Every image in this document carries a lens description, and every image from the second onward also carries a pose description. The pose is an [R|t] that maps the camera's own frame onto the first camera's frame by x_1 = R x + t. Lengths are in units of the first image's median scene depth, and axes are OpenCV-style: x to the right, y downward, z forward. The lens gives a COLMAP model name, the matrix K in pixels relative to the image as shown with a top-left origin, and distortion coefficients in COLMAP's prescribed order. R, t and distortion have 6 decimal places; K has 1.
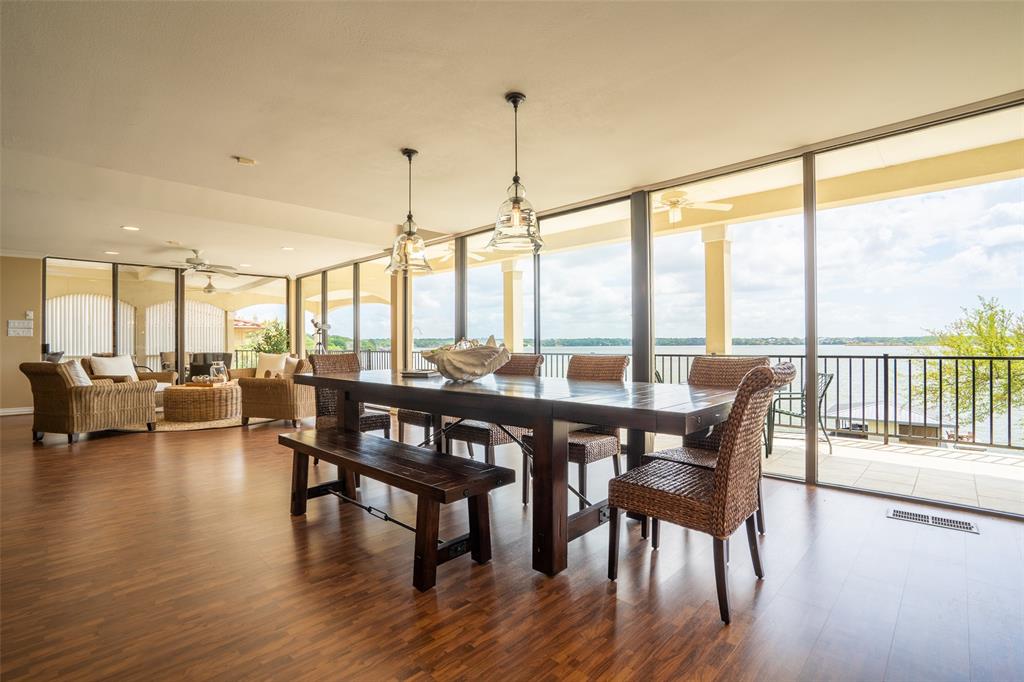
lens RADIAL K [[474.0, 0, 515.5], [0, 474.0, 342.7], [0, 0, 1]] dist [-0.053266, 0.018944]
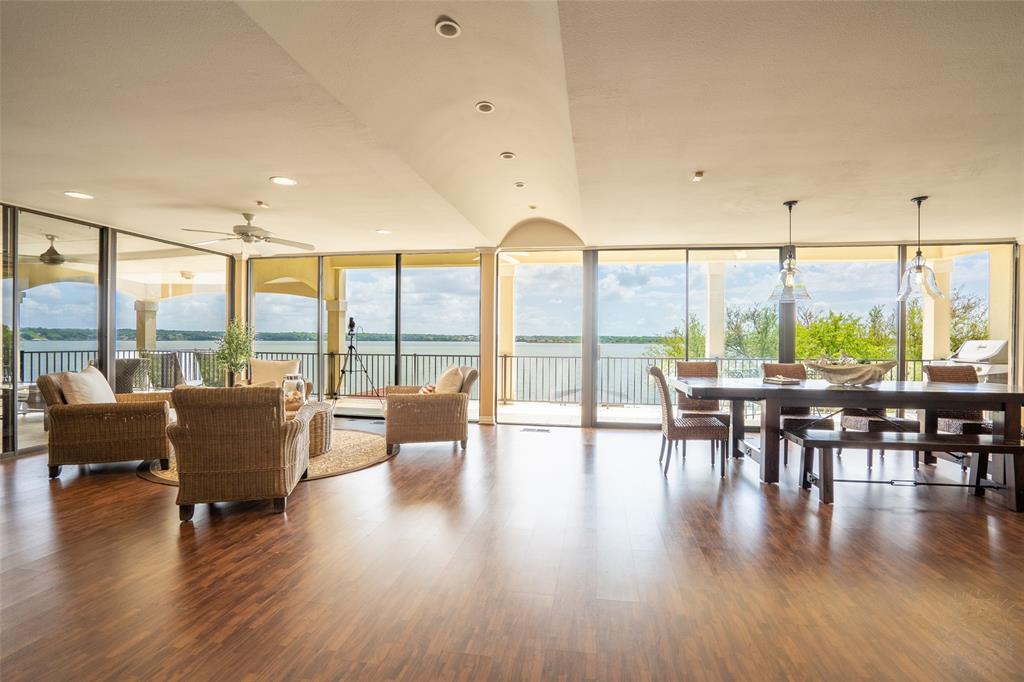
lens RADIAL K [[474.0, 0, 515.5], [0, 474.0, 342.7], [0, 0, 1]] dist [-0.053266, 0.018944]
pose [[0.827081, 0.008834, 0.562014, -1.045506], [-0.014662, 0.999875, 0.005861, -0.021104], [-0.561892, -0.013088, 0.827107, 0.257358]]
